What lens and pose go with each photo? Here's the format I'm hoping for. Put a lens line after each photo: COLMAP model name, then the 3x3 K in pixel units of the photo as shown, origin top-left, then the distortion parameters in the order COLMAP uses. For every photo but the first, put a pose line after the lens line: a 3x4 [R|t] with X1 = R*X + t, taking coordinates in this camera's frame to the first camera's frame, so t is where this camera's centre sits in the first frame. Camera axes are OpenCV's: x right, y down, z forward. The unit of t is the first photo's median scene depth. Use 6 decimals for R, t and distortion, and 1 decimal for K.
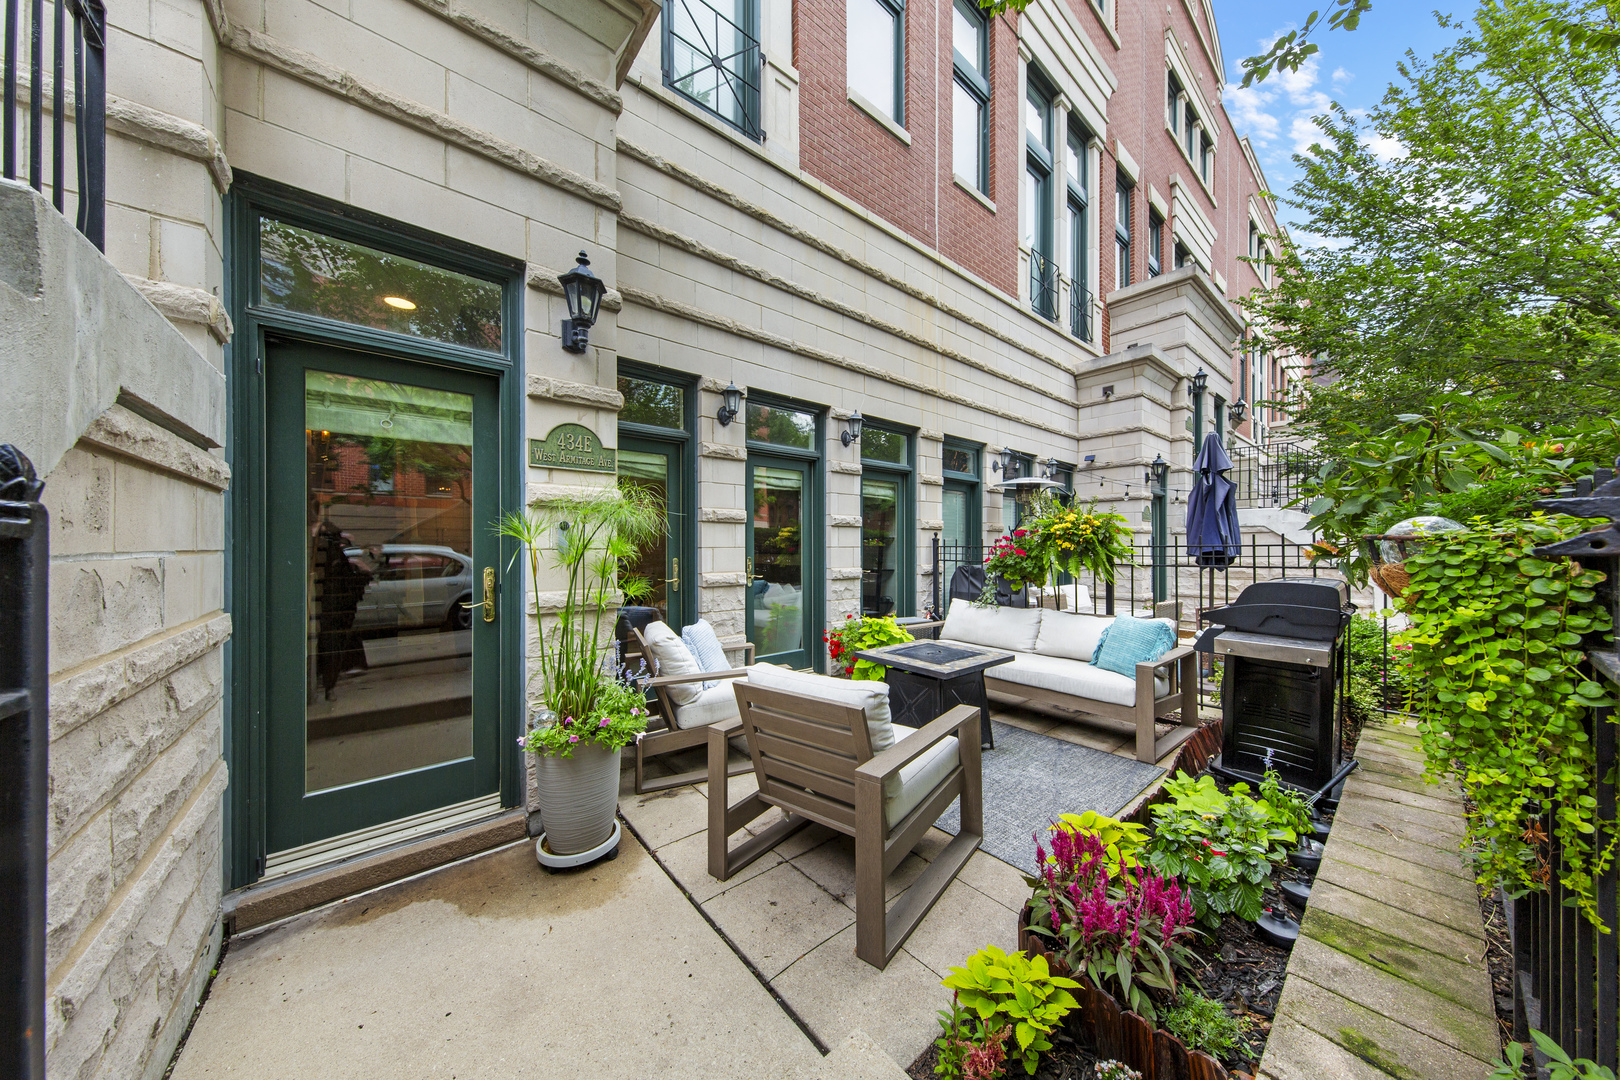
lens RADIAL K [[511.7, 0, 809.9], [0, 511.7, 554.4], [0, 0, 1]] dist [0.005418, -0.000221]
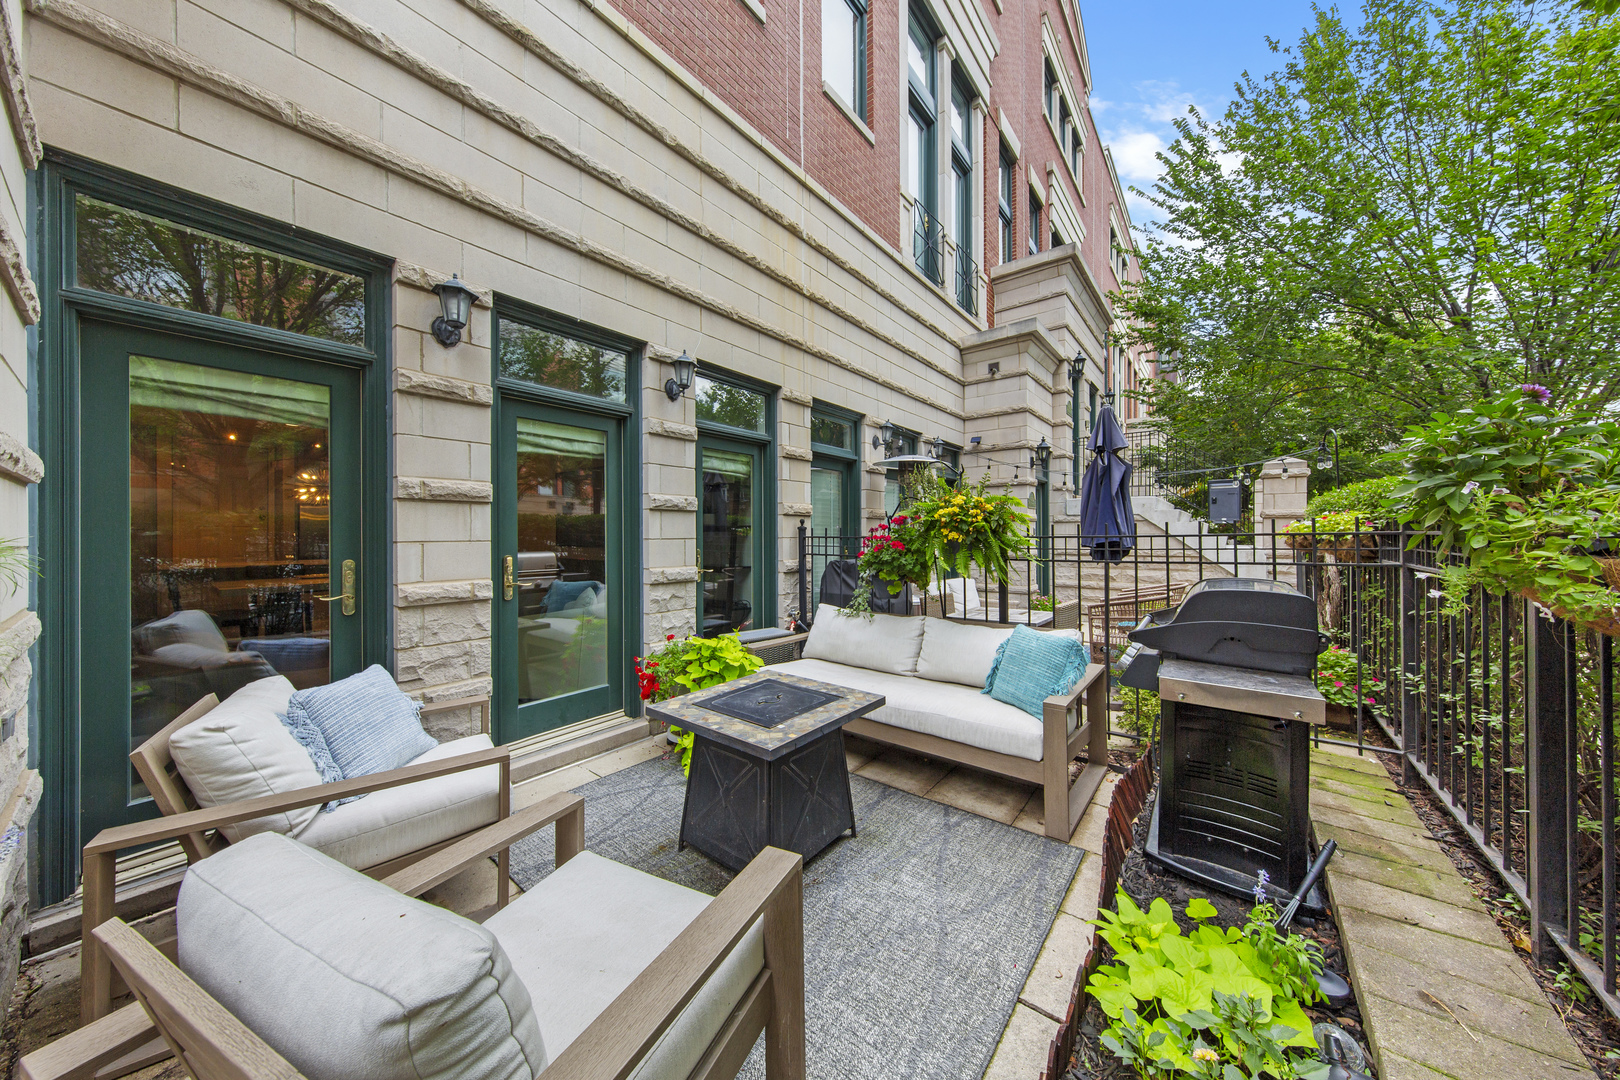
lens RADIAL K [[505.9, 0, 817.5], [0, 505.9, 543.5], [0, 0, 1]] dist [0.006281, -0.000115]
pose [[0.979542, -0.006685, 0.201130, 0.110229], [0.006199, 0.999976, 0.003046, -0.007478], [-0.201145, -0.001737, 0.979560, 0.221040]]
